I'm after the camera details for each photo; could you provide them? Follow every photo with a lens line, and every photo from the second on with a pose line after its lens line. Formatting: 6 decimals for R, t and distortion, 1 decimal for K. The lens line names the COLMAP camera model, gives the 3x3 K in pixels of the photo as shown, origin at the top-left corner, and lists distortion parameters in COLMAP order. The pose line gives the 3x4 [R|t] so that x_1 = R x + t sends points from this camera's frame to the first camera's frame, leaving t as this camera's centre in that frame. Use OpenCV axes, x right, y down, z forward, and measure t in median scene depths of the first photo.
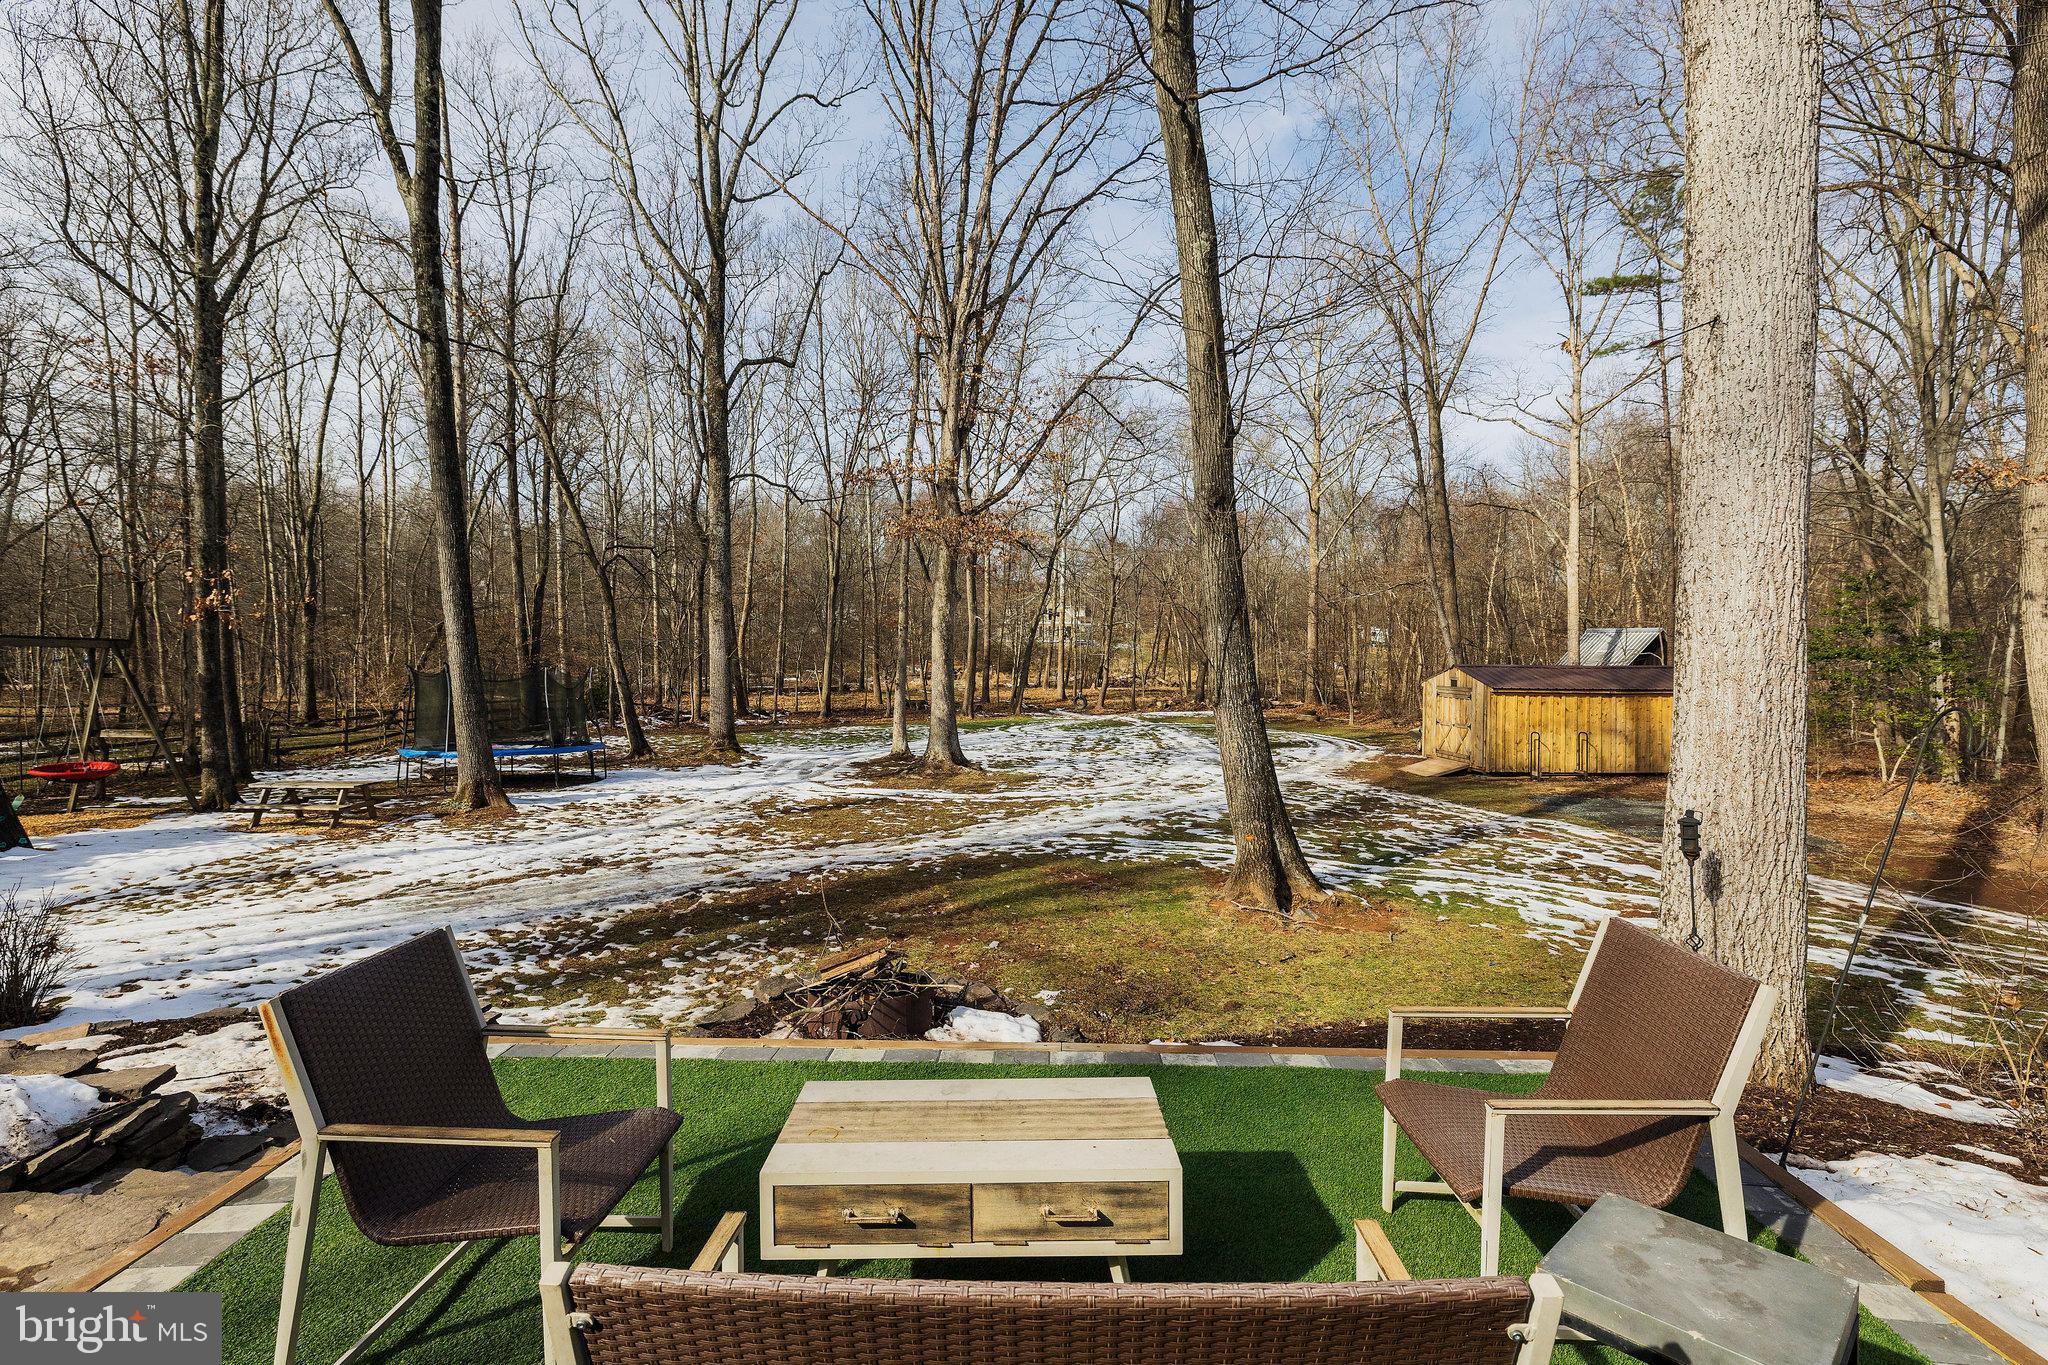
lens RADIAL K [[979.7, 0, 1017.9], [0, 979.7, 676.3], [0, 0, 1]] dist [-0.006103, 0.001992]
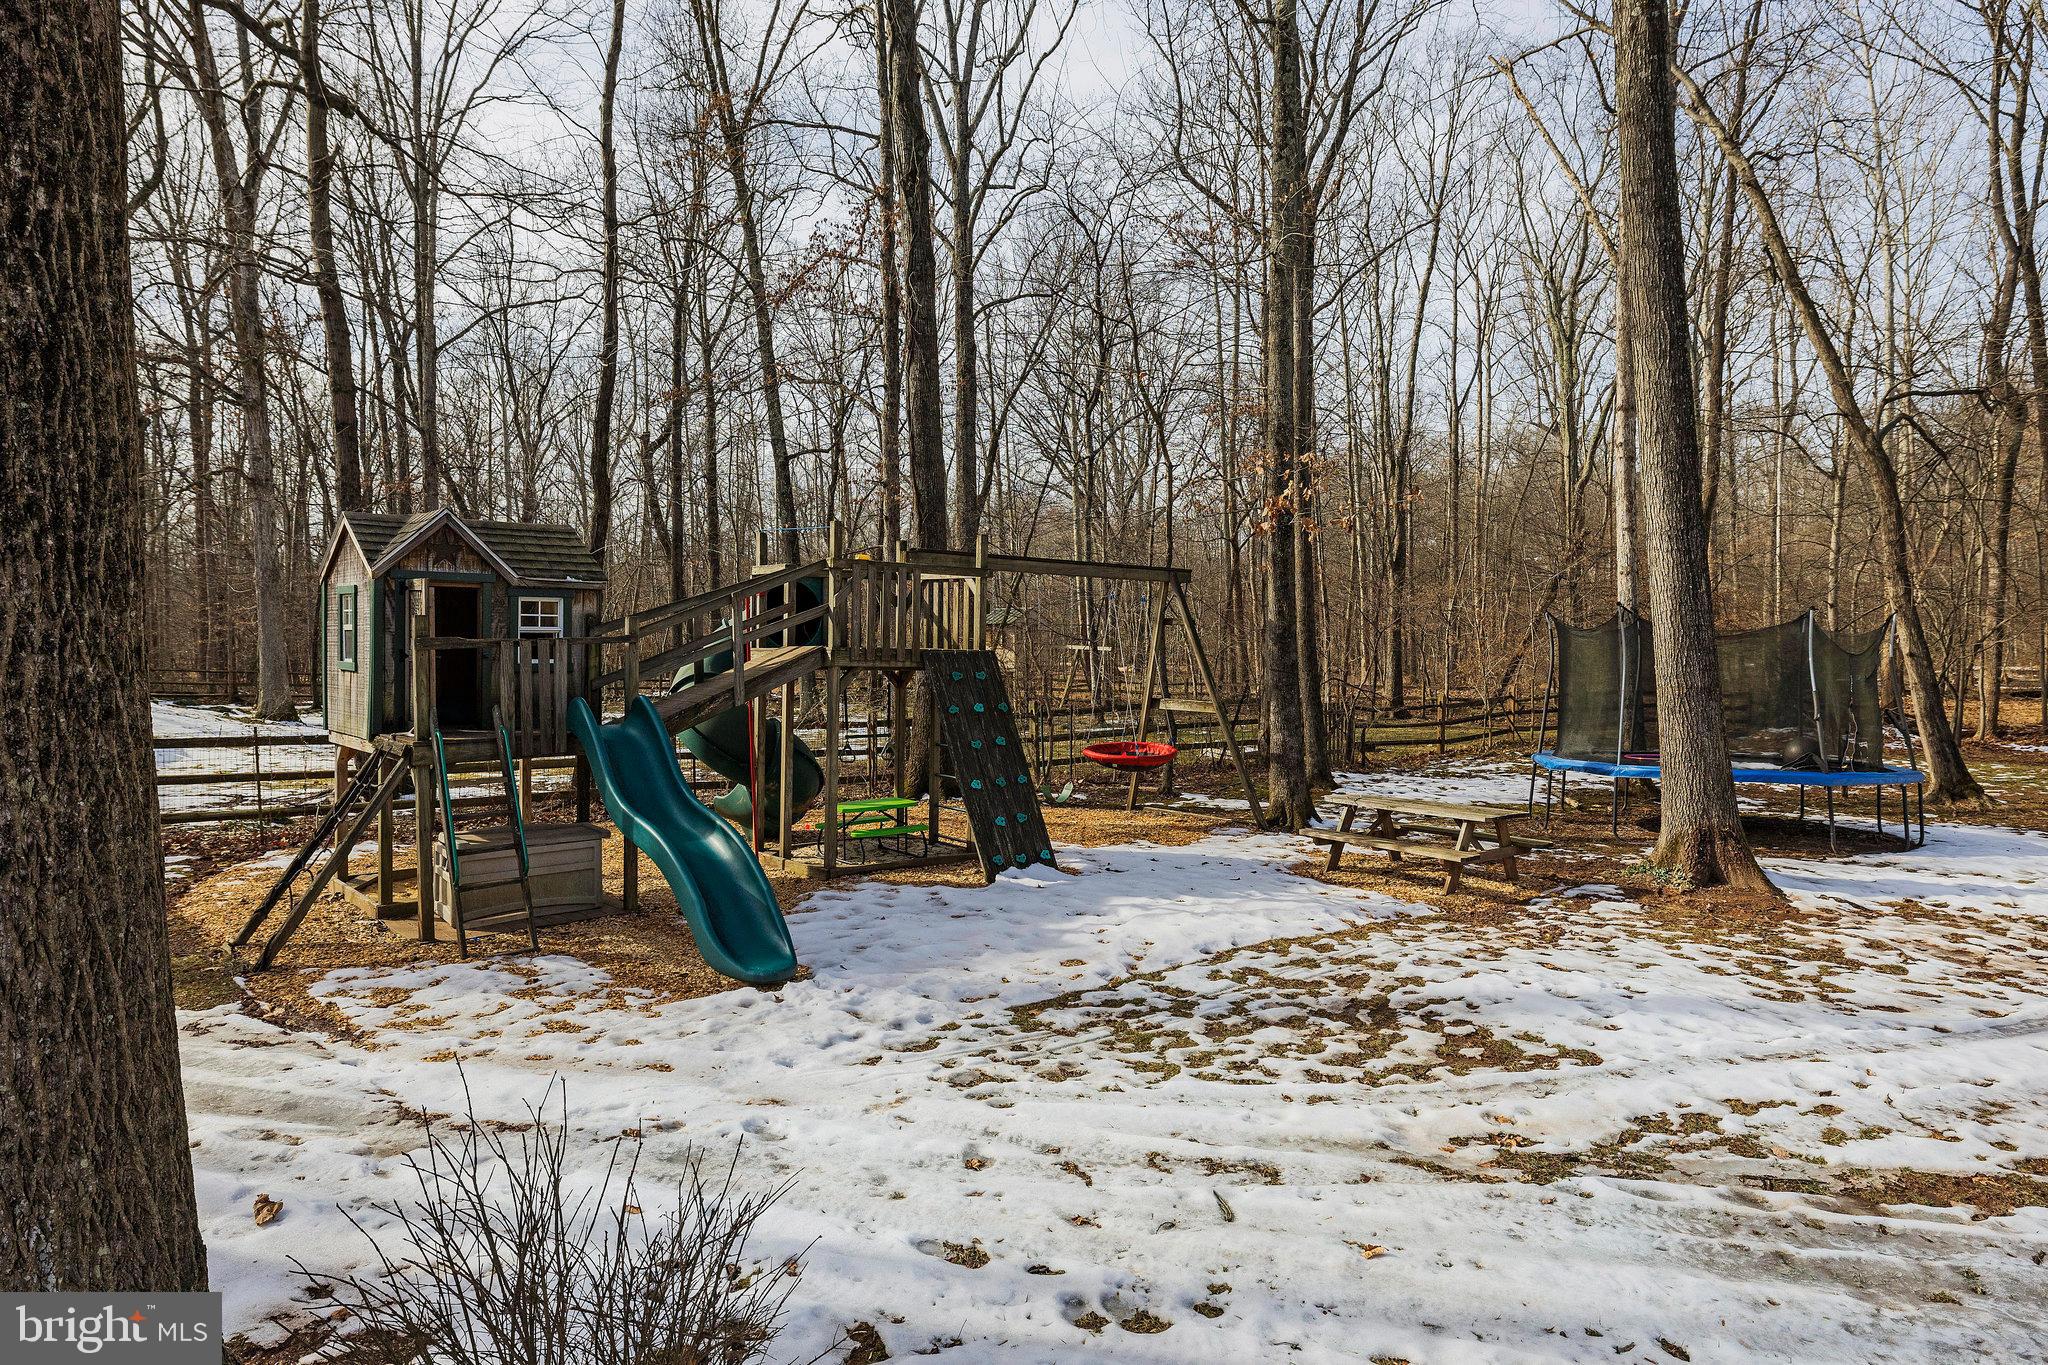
lens RADIAL K [[1260.3, 0, 1037.0], [0, 1260.3, 670.1], [0, 0, 1]] dist [0.007932, 0.000712]
pose [[0.621724, 0.014823, -0.783096, -0.197307], [-0.016161, 0.999851, 0.006096, 0.021128], [0.783070, 0.008865, 0.621870, 0.255902]]
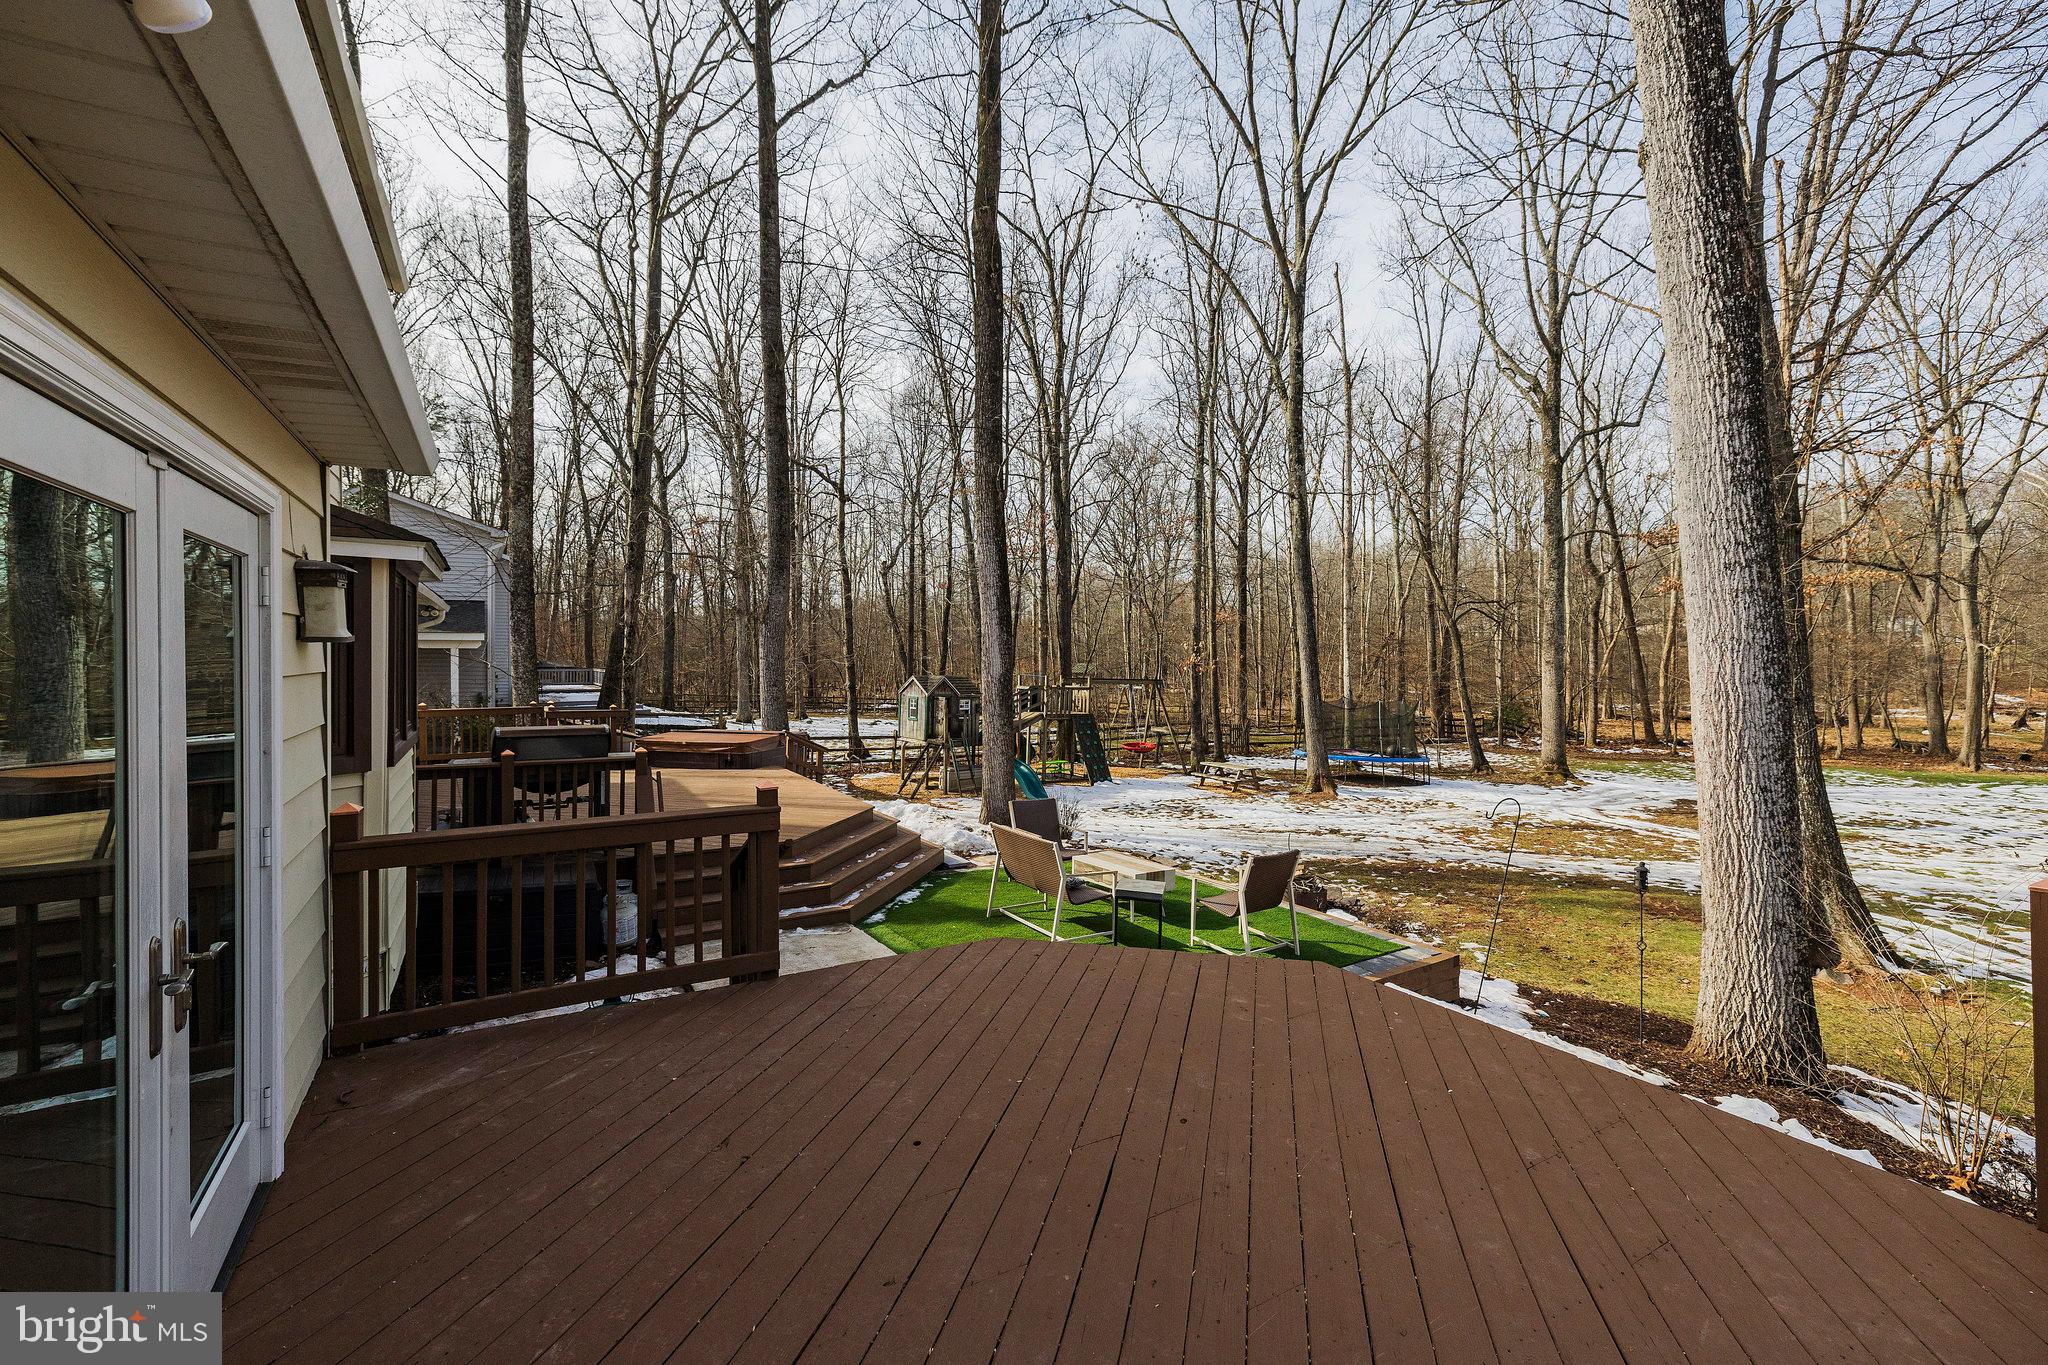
lens RADIAL K [[886.0, 0, 1022.2], [0, 886.0, 666.5], [0, 0, 1]] dist [0.003526, -0.000451]
pose [[0.555954, 0.007356, -0.831180, 0.265202], [-0.027871, 0.999564, -0.009796, -0.028327], [0.830745, 0.028612, 0.555917, -0.132510]]
